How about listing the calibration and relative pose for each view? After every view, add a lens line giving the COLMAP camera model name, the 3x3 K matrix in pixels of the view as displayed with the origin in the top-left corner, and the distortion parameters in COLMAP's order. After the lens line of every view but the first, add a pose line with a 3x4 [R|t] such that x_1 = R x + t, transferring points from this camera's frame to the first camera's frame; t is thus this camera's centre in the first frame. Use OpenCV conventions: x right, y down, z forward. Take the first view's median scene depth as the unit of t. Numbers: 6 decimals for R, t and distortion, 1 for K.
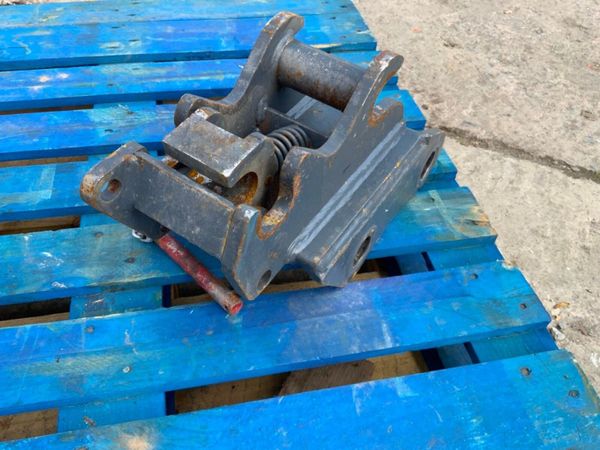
lens RADIAL K [[499.5, 0, 300.0], [0, 499.5, 225.0], [0, 0, 1]] dist [0.054394, -0.130918]
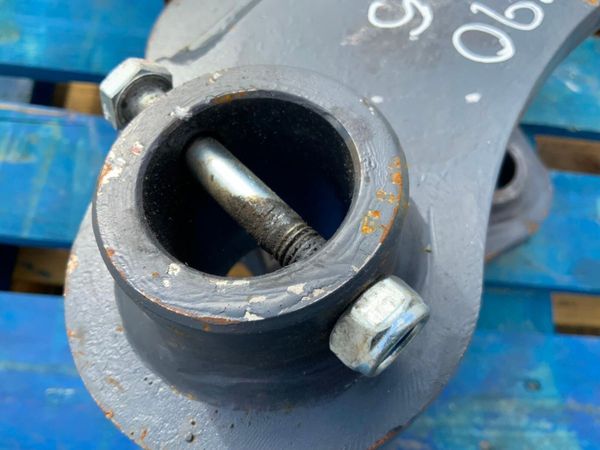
lens RADIAL K [[524.4, 0, 300.0], [0, 524.4, 225.0], [0, 0, 1]] dist [-0.005075, -0.070722]
pose [[-0.949710, -0.299733, -0.090620, -0.142374], [0.057247, -0.450716, 0.890830, -0.719759], [-0.307855, 0.840842, 0.445208, 0.995862]]
